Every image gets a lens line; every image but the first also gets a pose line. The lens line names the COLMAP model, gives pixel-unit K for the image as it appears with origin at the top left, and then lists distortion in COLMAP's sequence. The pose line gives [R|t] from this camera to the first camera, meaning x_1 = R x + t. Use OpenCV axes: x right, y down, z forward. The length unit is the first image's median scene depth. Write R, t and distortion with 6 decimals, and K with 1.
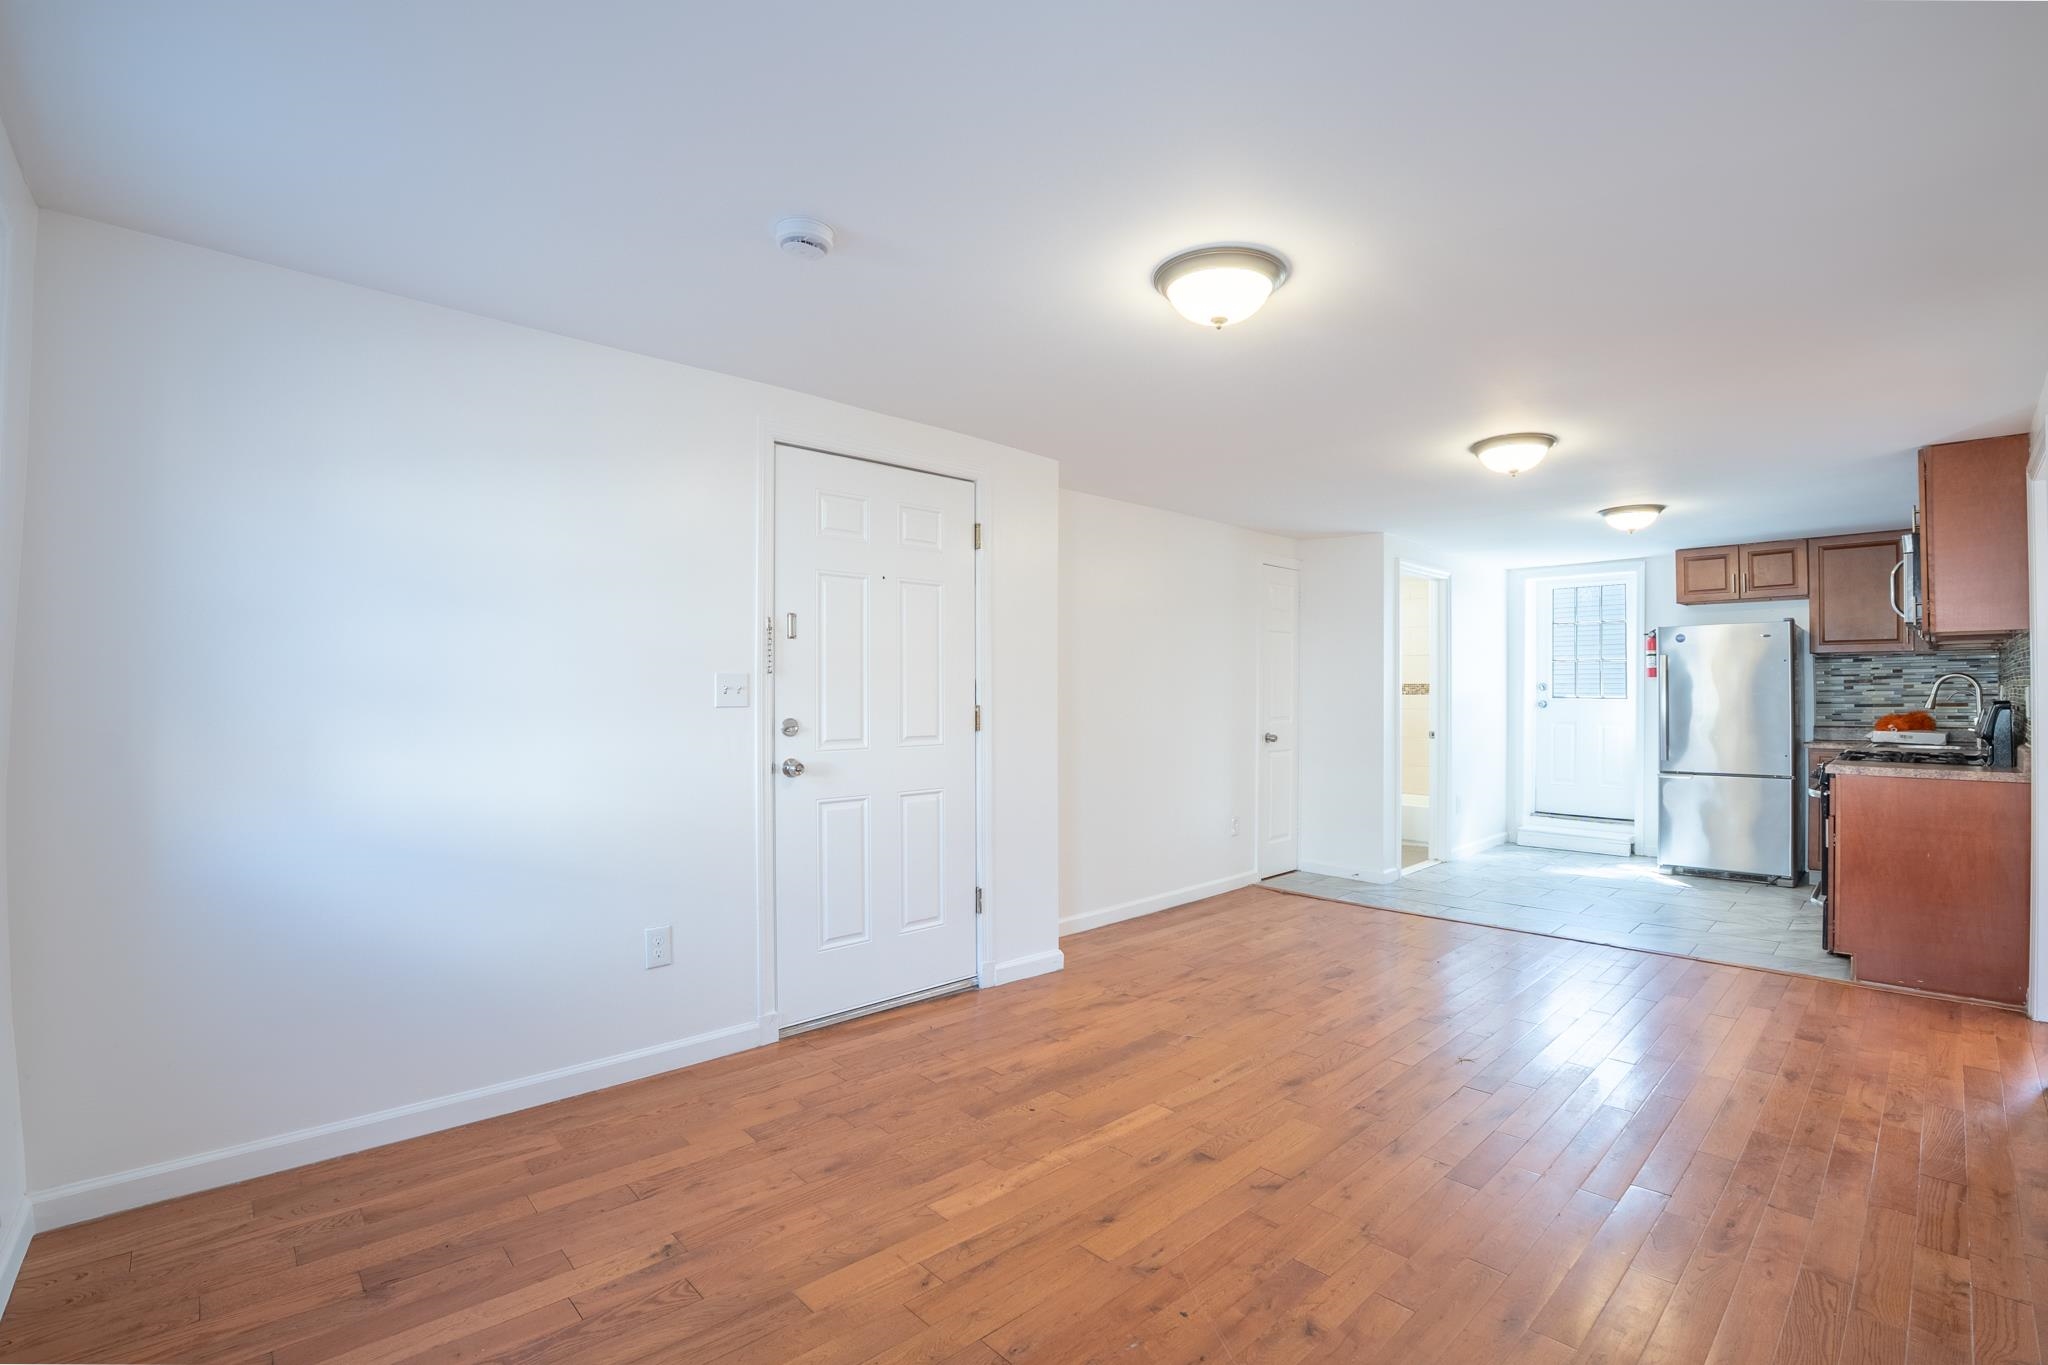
lens RADIAL K [[908.3, 0, 1022.5], [0, 908.3, 701.1], [0, 0, 1]] dist [-0.048361, 0.000050]
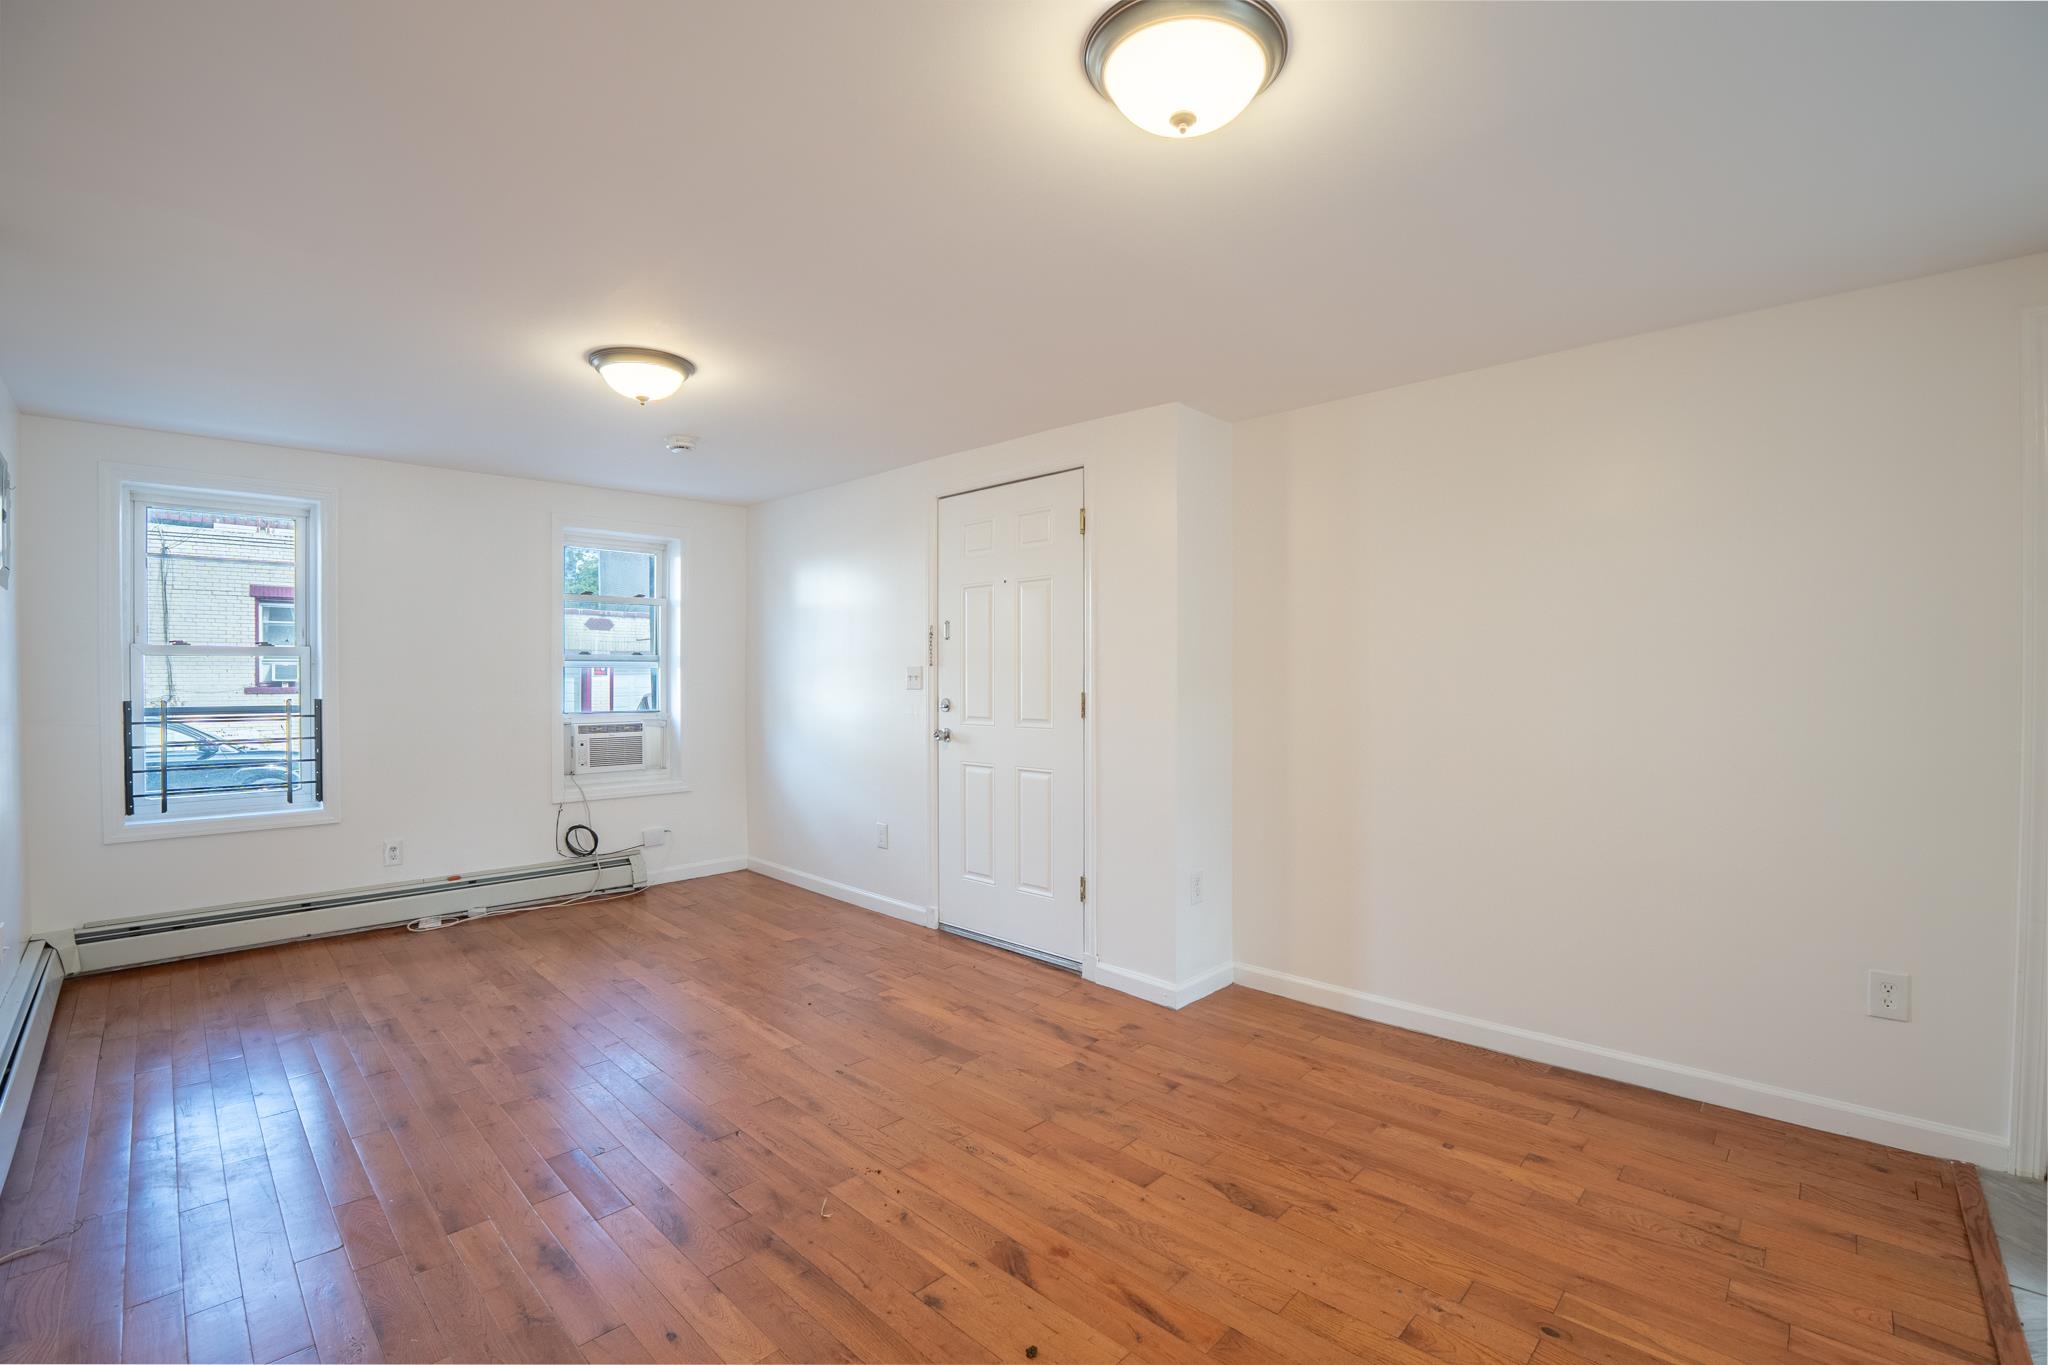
lens RADIAL K [[876.7, 0, 1024.0], [0, 876.7, 682.5], [0, 0, 1]] dist [-0.049128, 0.000343]
pose [[0.054559, 0.003150, -0.998506, 0.999305], [-0.004934, 0.999984, 0.002885, -0.008675], [0.998498, 0.004770, 0.054574, 0.974306]]
